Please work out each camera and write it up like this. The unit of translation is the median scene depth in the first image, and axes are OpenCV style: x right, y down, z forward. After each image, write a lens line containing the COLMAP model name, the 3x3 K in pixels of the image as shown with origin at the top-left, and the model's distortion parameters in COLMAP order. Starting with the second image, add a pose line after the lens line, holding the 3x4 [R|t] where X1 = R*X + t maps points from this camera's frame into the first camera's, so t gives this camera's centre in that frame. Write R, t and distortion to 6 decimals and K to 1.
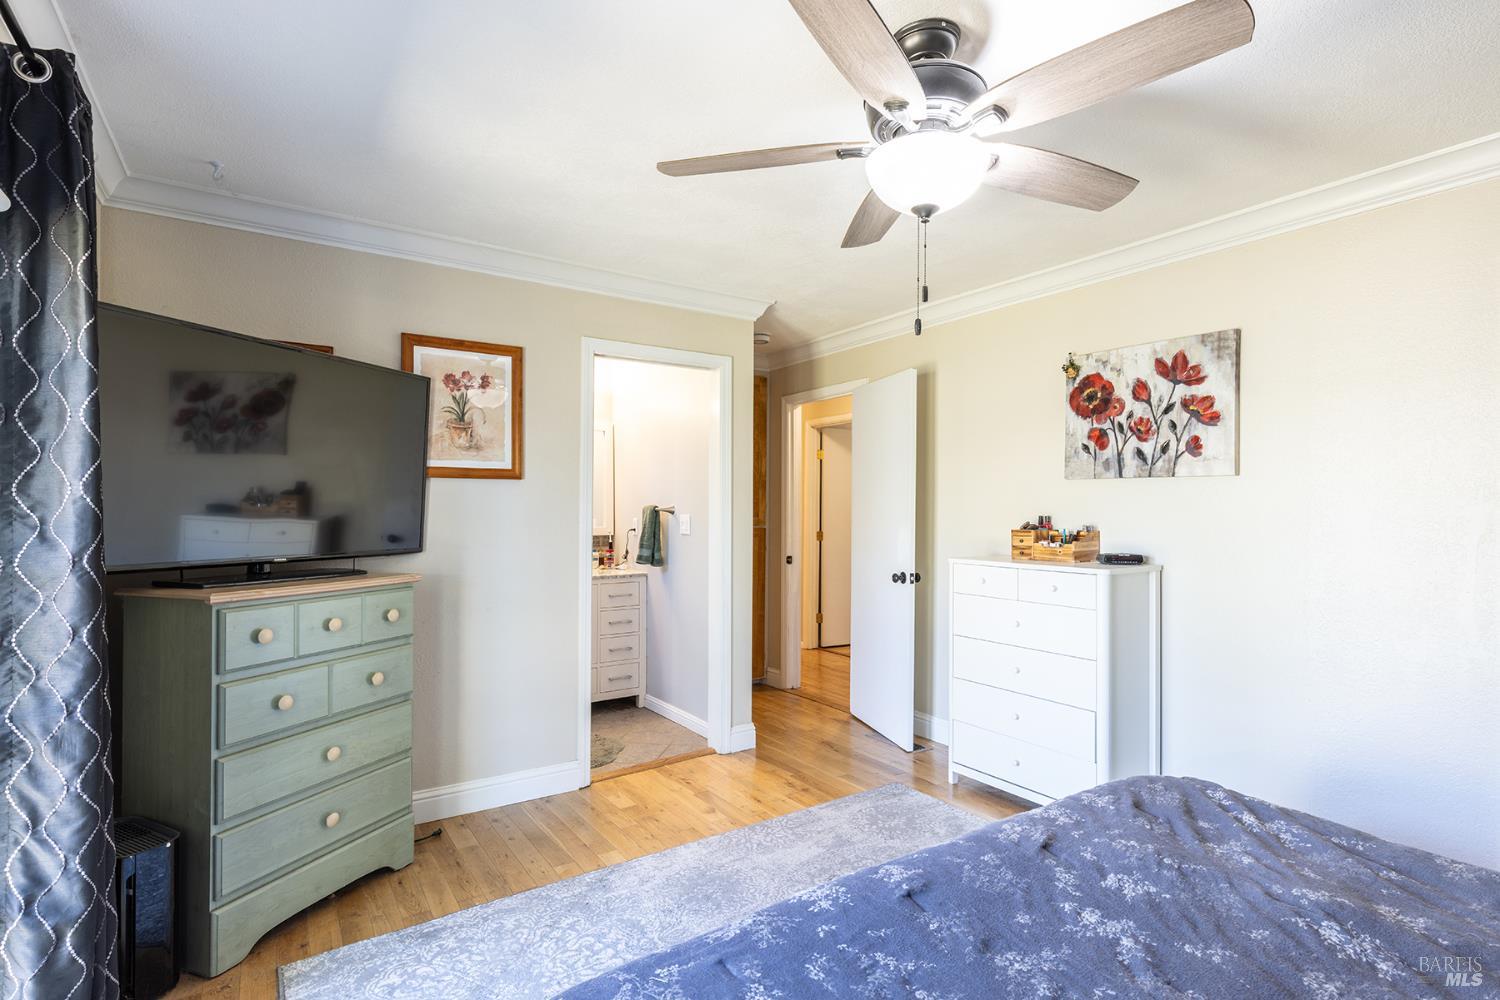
lens RADIAL K [[721.0, 0, 756.3], [0, 721.0, 502.9], [0, 0, 1]] dist [-0.005684, 0.001116]
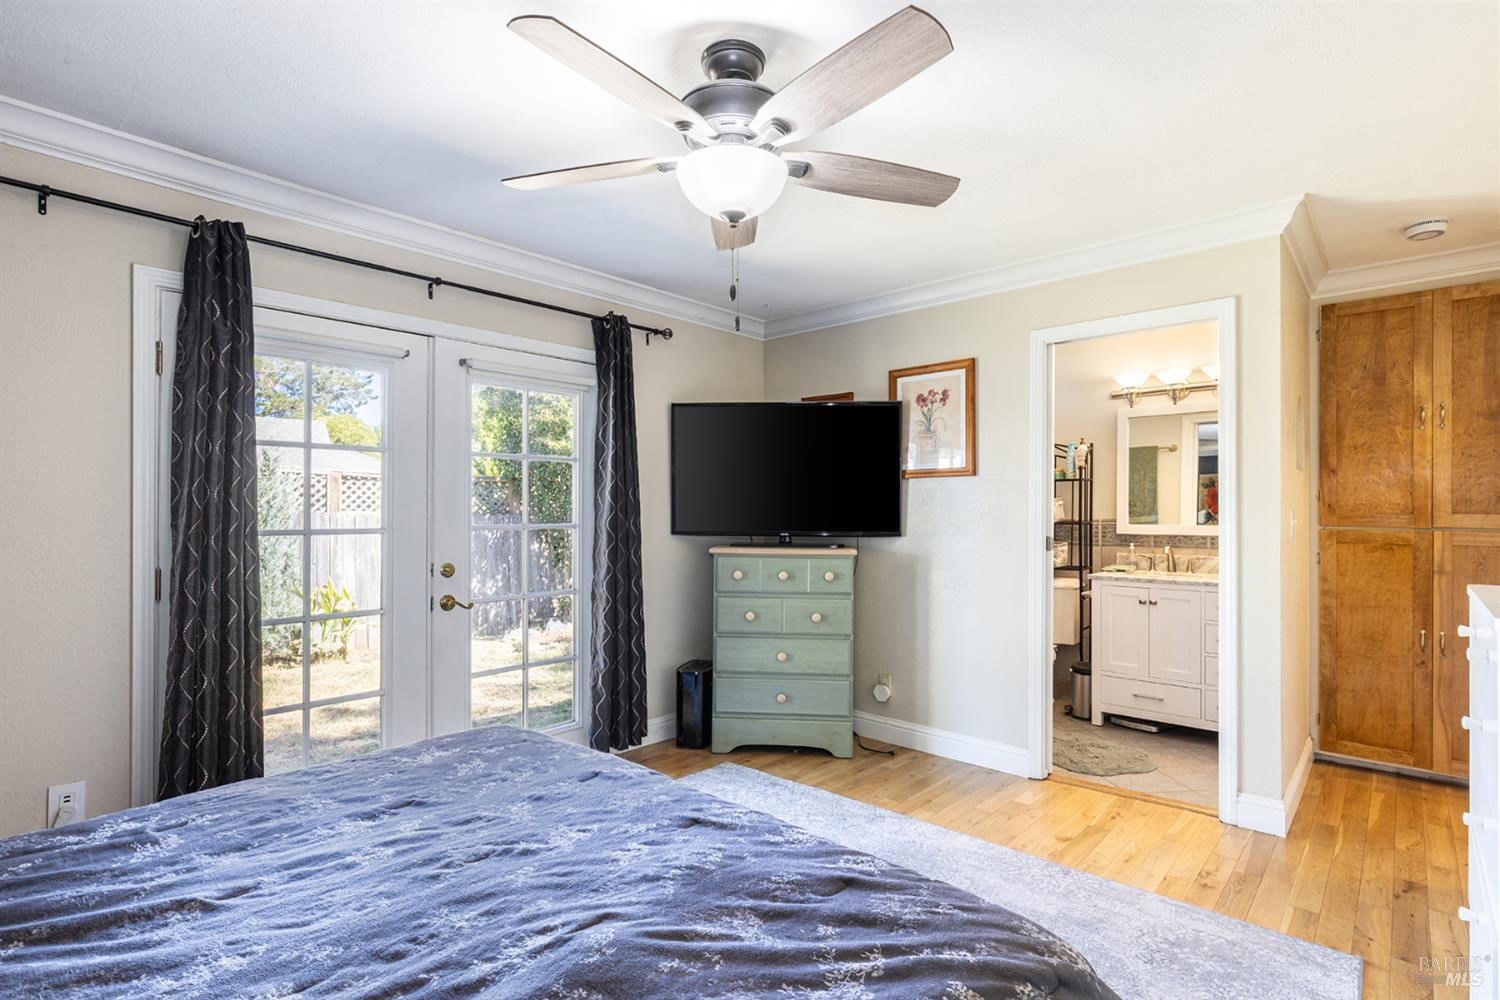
lens RADIAL K [[721.0, 0, 756.4], [0, 721.0, 506.2], [0, 0, 1]] dist [-0.005684, 0.001116]
pose [[0.243614, -0.010331, -0.969817, 0.708981], [0.008108, 0.999930, -0.008615, 0.022246], [0.969838, -0.005764, 0.243681, 0.420143]]
